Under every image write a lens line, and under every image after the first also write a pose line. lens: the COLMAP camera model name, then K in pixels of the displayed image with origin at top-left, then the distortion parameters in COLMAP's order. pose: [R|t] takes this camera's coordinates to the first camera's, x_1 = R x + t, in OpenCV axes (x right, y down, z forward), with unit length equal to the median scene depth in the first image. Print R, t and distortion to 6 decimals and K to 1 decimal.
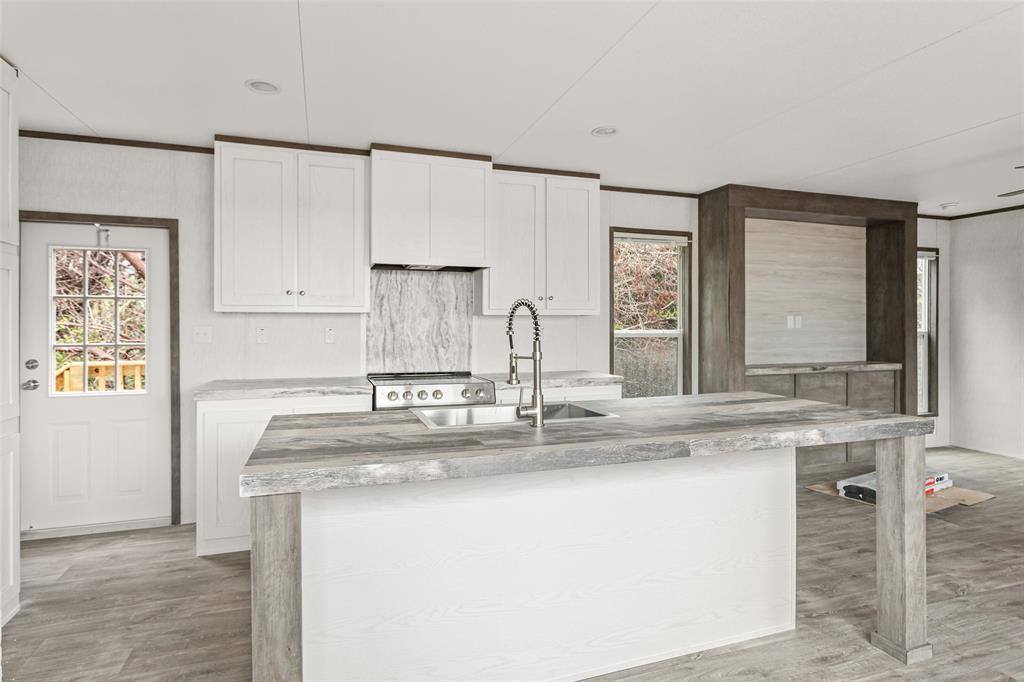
lens RADIAL K [[564.6, 0, 530.3], [0, 564.6, 307.7], [0, 0, 1]] dist [-0.000589, -0.002301]
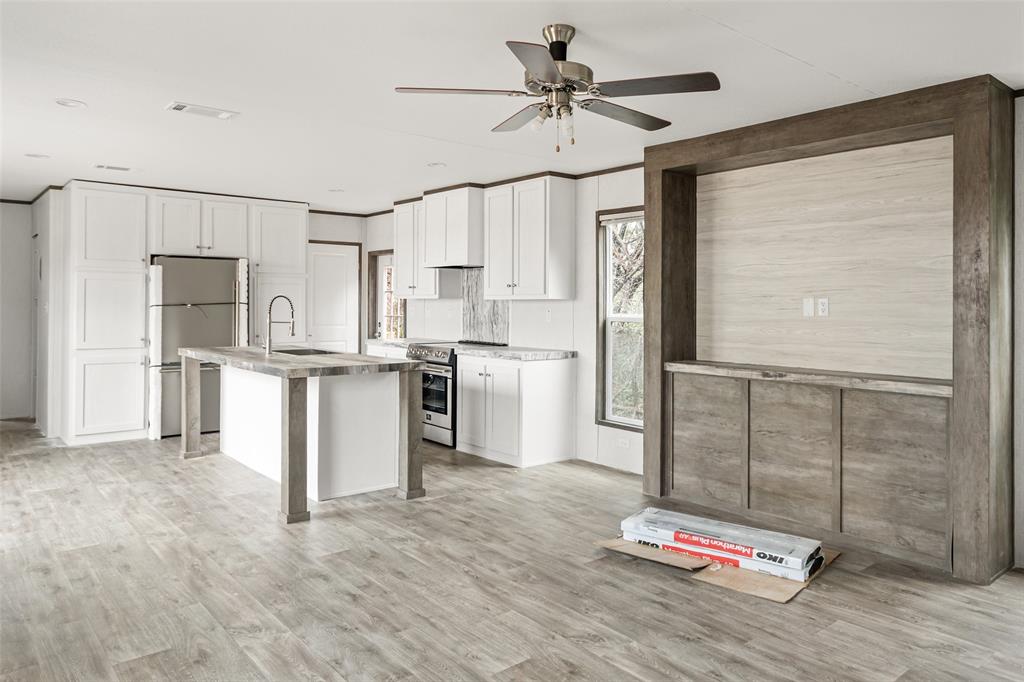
lens RADIAL K [[704.6, 0, 545.2], [0, 704.6, 307.7], [0, 0, 1]] dist [-0.001770, -0.003204]
pose [[0.355318, 0.003938, -0.934737, 1.274180], [0.012066, 0.999888, 0.008799, 0.016463], [0.934667, -0.014405, 0.355231, 0.461090]]
